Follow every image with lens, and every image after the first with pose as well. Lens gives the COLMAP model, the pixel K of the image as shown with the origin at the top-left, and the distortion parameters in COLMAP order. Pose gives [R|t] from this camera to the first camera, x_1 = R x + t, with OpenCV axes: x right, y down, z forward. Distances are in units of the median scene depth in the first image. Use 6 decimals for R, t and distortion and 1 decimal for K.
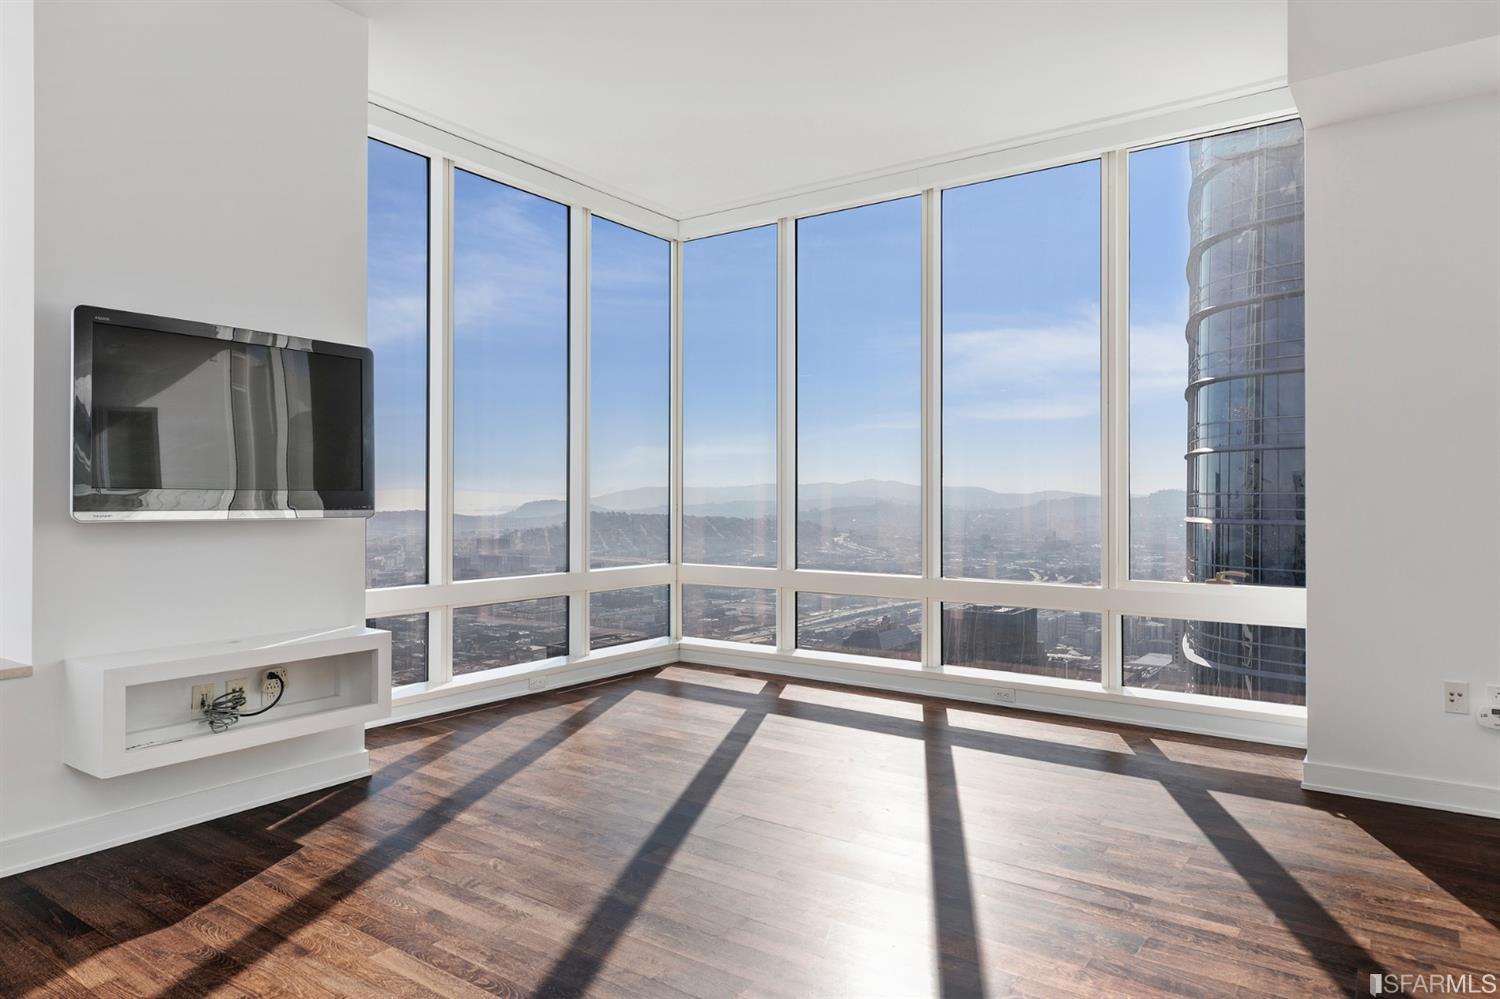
lens RADIAL K [[942.1, 0, 752.7], [0, 942.1, 499.8], [0, 0, 1]] dist [0.025541, 0.000258]
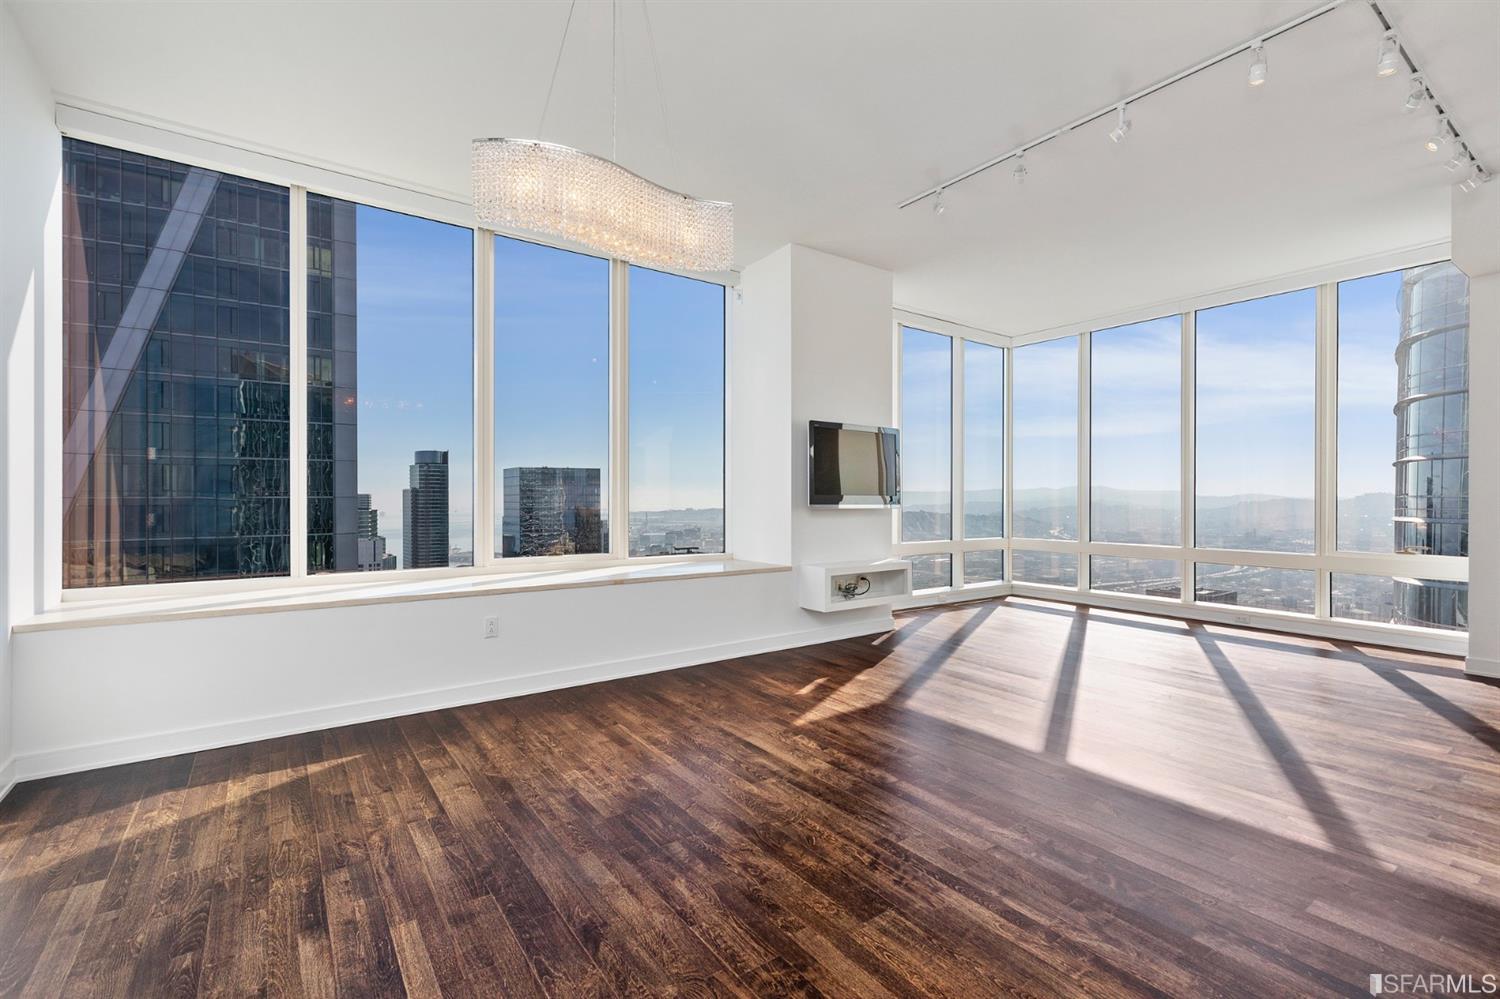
lens RADIAL K [[670.7, 0, 752.1], [0, 670.7, 500.5], [0, 0, 1]] dist [0.003850, -0.001386]
pose [[0.944568, 0.006114, -0.328258, -0.113406], [-0.005274, 0.999980, 0.003448, -0.001042], [0.328273, -0.001526, 0.944582, -0.277595]]
